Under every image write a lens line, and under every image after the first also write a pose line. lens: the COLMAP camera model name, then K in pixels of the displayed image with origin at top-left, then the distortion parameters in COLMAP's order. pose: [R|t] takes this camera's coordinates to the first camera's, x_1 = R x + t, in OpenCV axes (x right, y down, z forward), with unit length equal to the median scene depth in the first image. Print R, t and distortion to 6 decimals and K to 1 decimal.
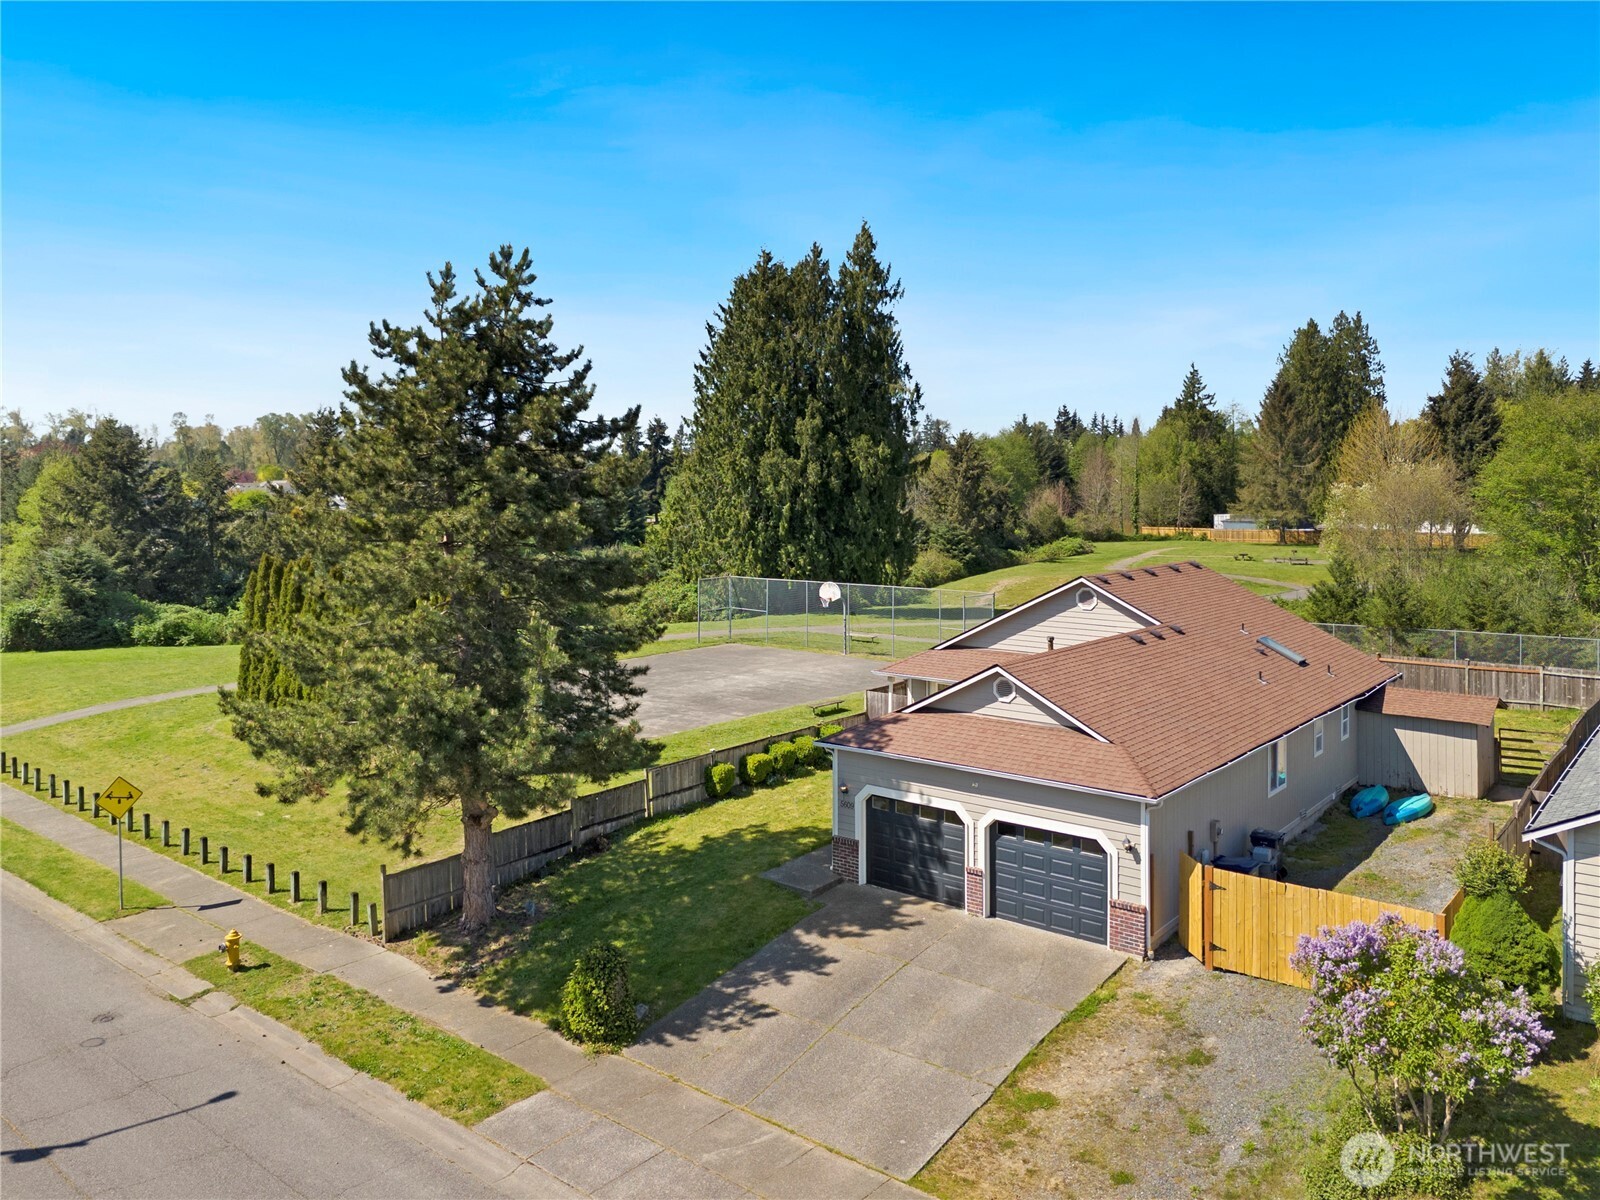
lens RADIAL K [[1129.7, 0, 801.3], [0, 1129.7, 583.8], [0, 0, 1]] dist [0.049438, -0.028497]
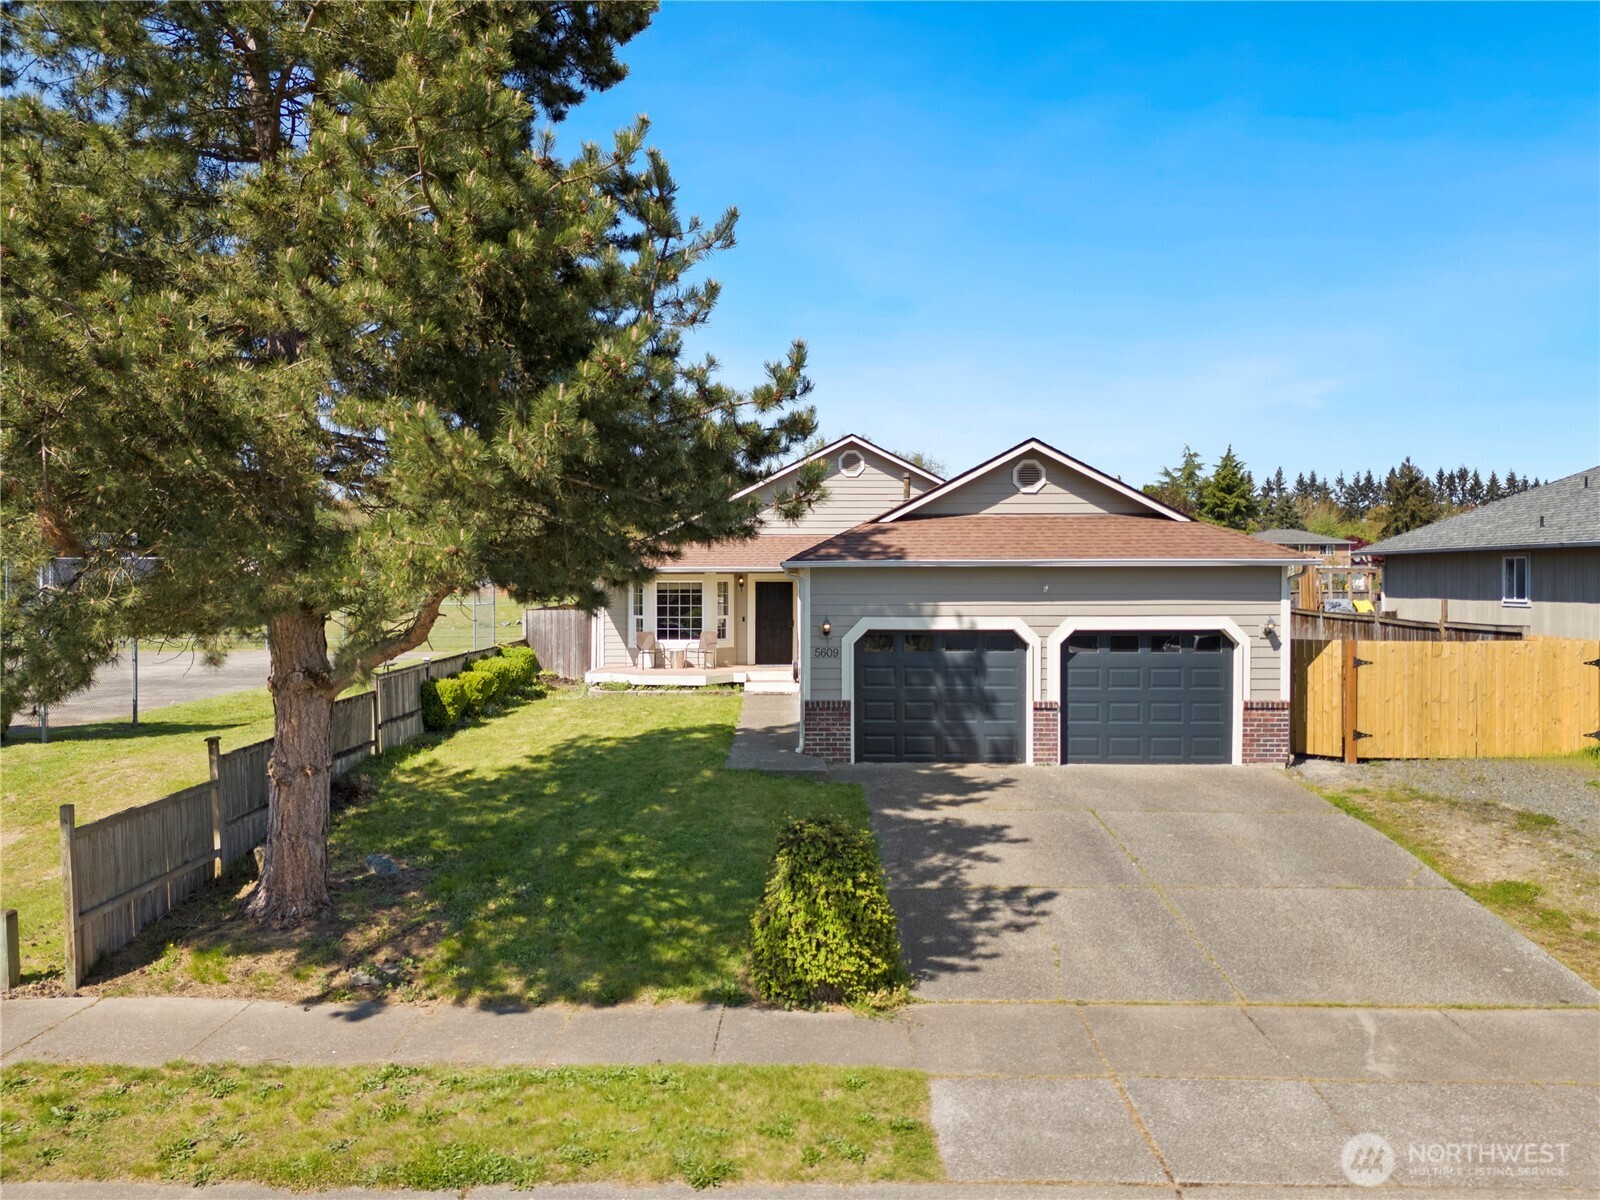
lens RADIAL K [[1129.7, 0, 802.9], [0, 1129.7, 612.5], [0, 0, 1]] dist [0.049438, -0.028497]
pose [[0.794336, -0.020061, 0.607147, -0.422191], [0.041060, 0.998942, -0.020713, 0.201257], [-0.606089, 0.041382, 0.794320, 0.505631]]
